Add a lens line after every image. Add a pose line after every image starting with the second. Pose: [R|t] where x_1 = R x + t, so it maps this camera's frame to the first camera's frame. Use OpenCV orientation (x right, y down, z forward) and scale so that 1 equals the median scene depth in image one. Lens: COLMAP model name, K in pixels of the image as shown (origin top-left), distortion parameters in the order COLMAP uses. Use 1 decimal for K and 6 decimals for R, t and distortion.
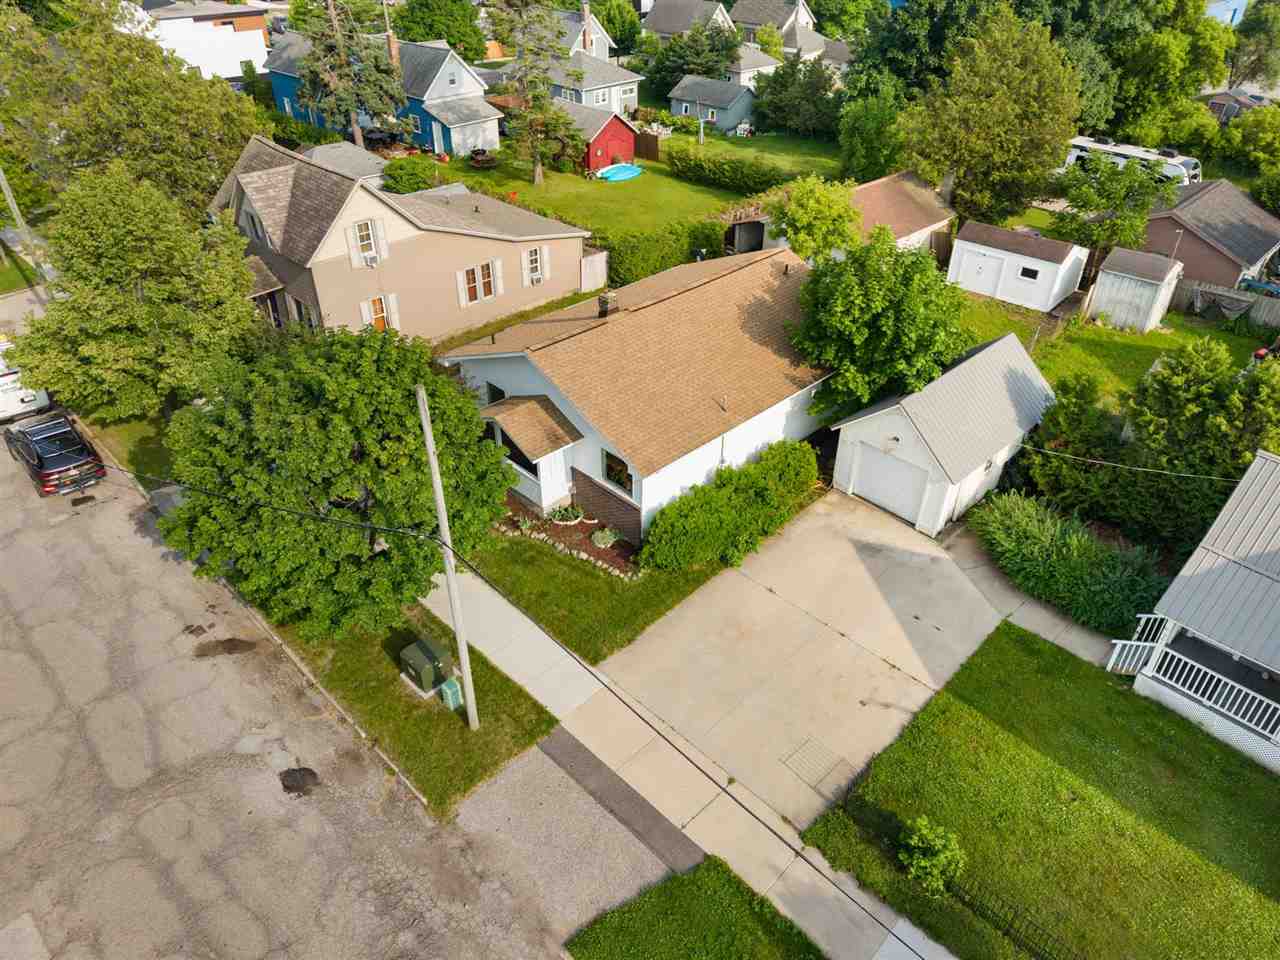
lens RADIAL K [[877.0, 0, 637.1], [0, 877.0, 473.4], [0, 0, 1]] dist [-0.011543, -0.002980]
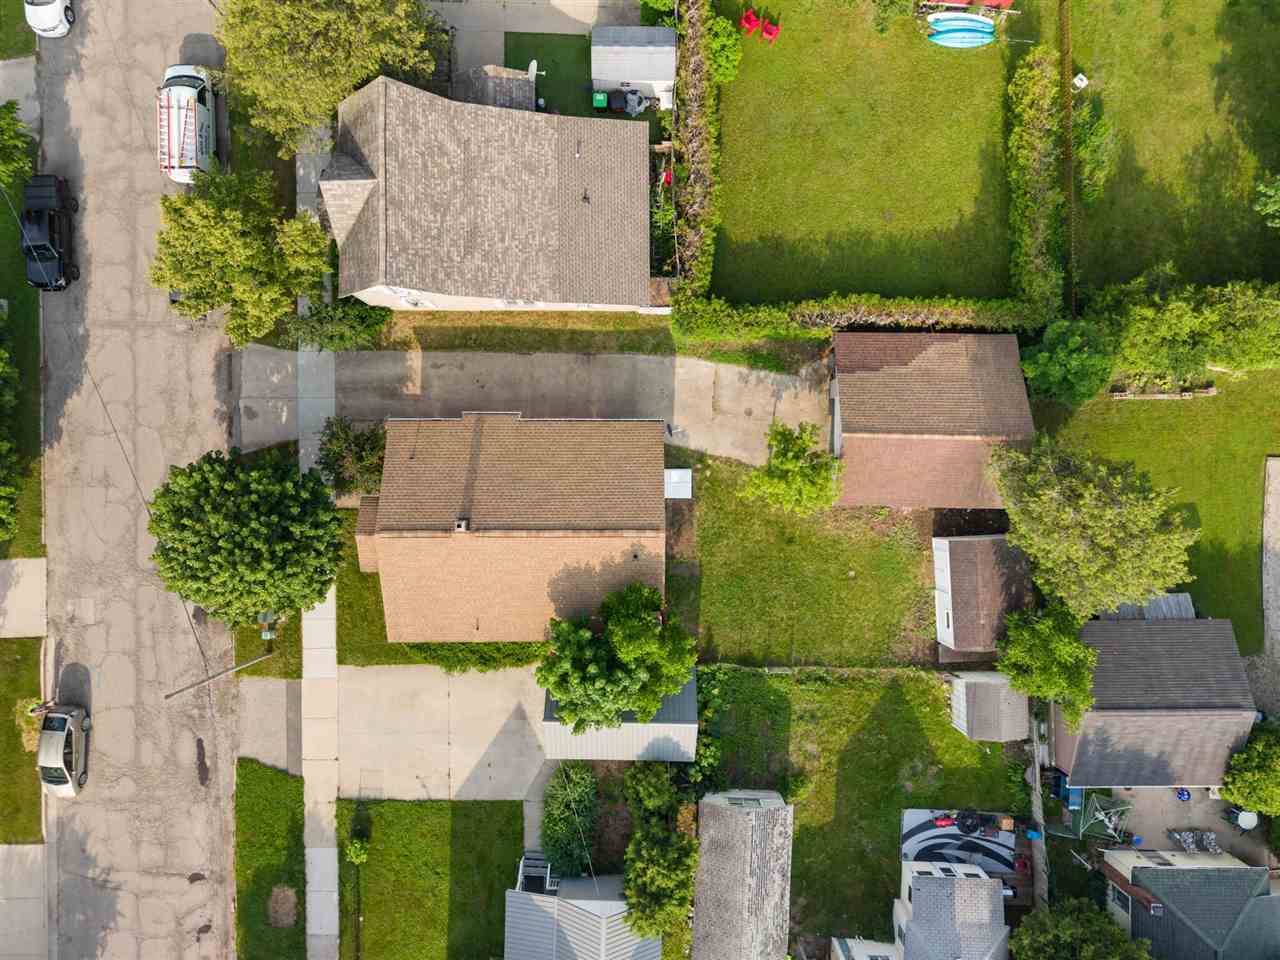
lens RADIAL K [[877.0, 0, 637.1], [0, 877.0, 473.4], [0, 0, 1]] dist [-0.011543, -0.002980]
pose [[0.711043, 0.702887, -0.019198, 0.139277], [-0.381881, 0.408949, 0.828811, -1.555282], [0.590411, -0.581989, 0.559199, 0.488821]]
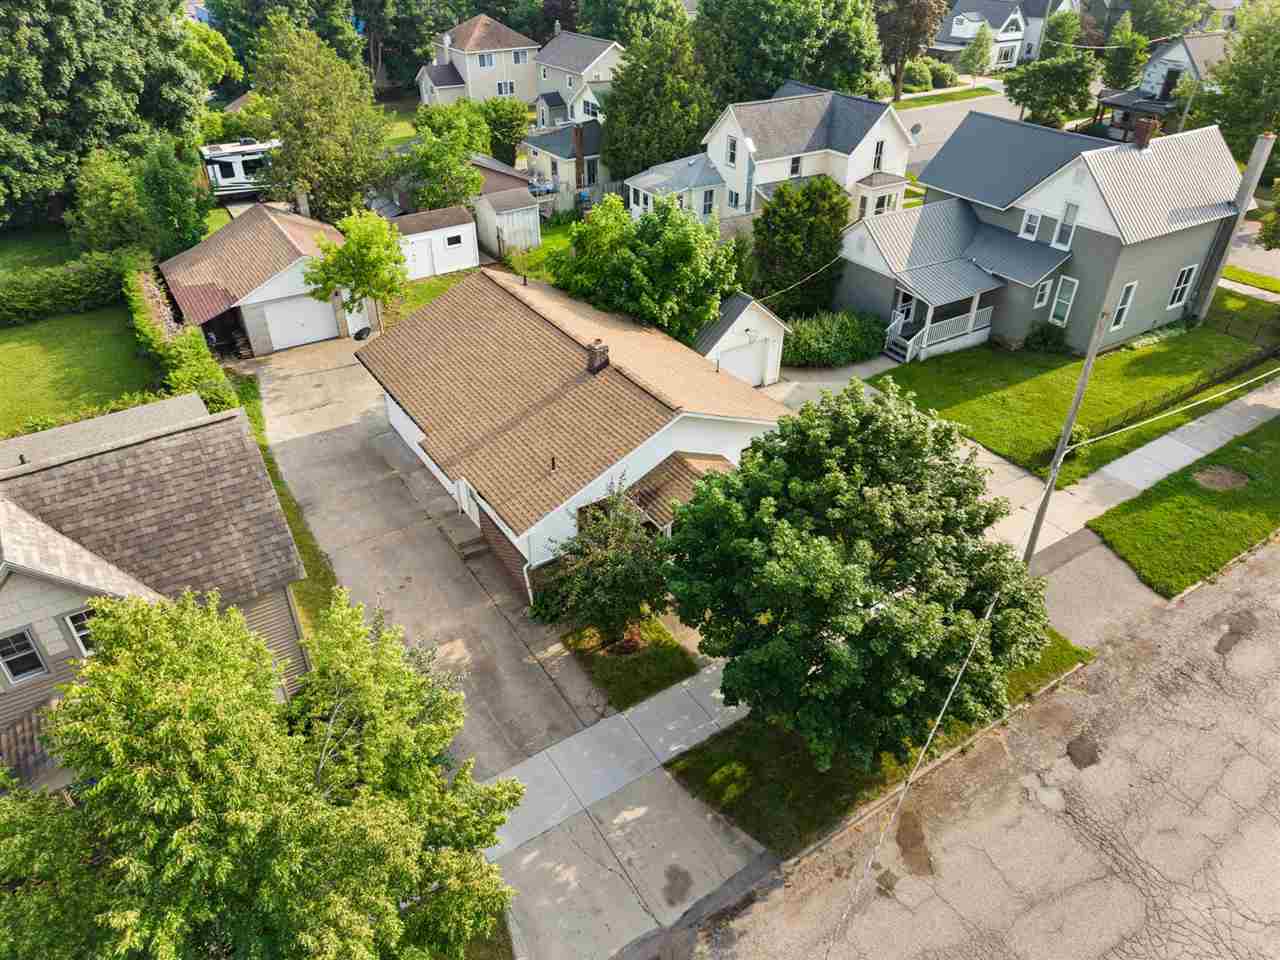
lens RADIAL K [[859.4, 0, 640.0], [0, 859.4, 480.0], [0, 0, 1]] dist [0.033744, -0.044548]
pose [[0.192487, -0.551791, 0.811465, -0.885594], [0.548656, 0.746117, 0.377209, -0.441053], [-0.813588, 0.372607, 0.446361, 0.655554]]
